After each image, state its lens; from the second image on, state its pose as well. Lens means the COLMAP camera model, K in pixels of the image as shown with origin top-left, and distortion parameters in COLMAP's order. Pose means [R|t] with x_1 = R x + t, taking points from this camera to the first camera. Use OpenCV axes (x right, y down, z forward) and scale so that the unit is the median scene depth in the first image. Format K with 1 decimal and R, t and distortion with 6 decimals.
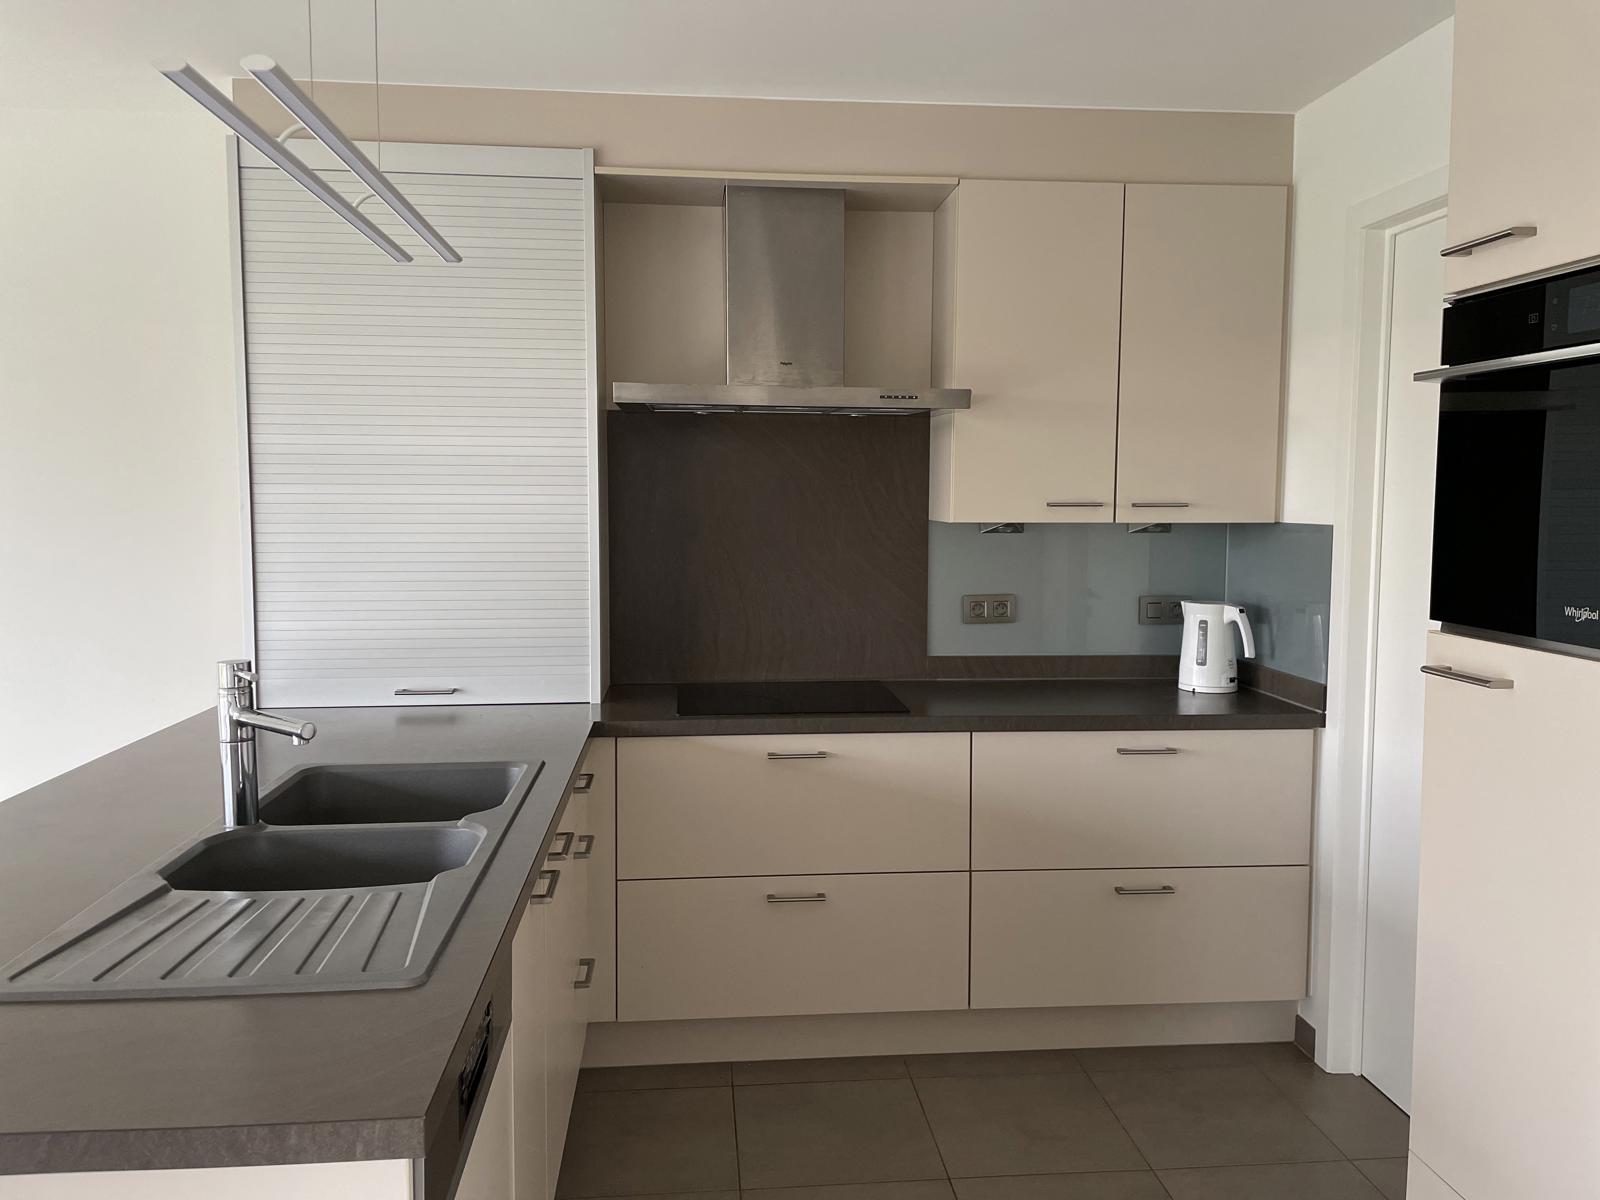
lens RADIAL K [[1221.8, 0, 800.0], [0, 1221.8, 600.0], [0, 0, 1]] dist [0.007302, -0.001086]
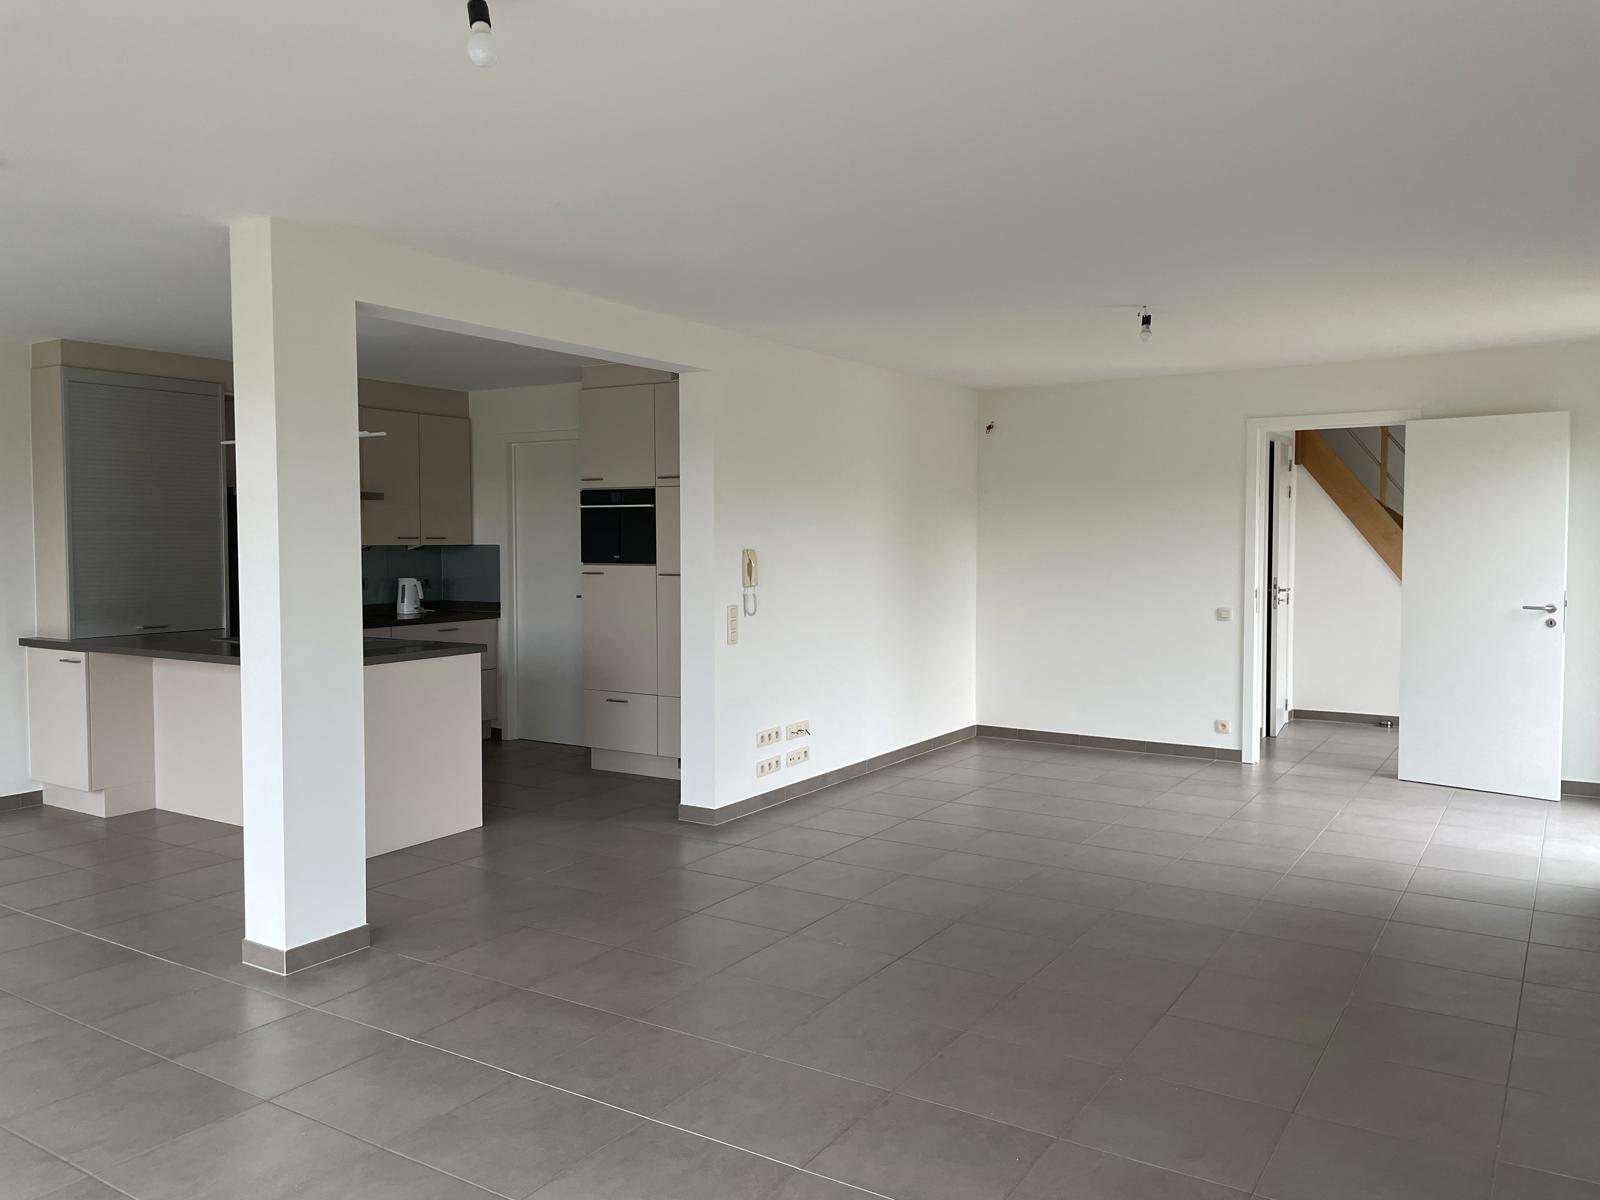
lens RADIAL K [[1221.8, 0, 800.0], [0, 1221.8, 600.0], [0, 0, 1]] dist [0.007302, -0.001086]
pose [[0.601704, -0.048853, 0.797224, -1.304898], [0.069235, 0.997561, 0.008874, 0.082543], [-0.795713, 0.049856, 0.603619, -1.160916]]
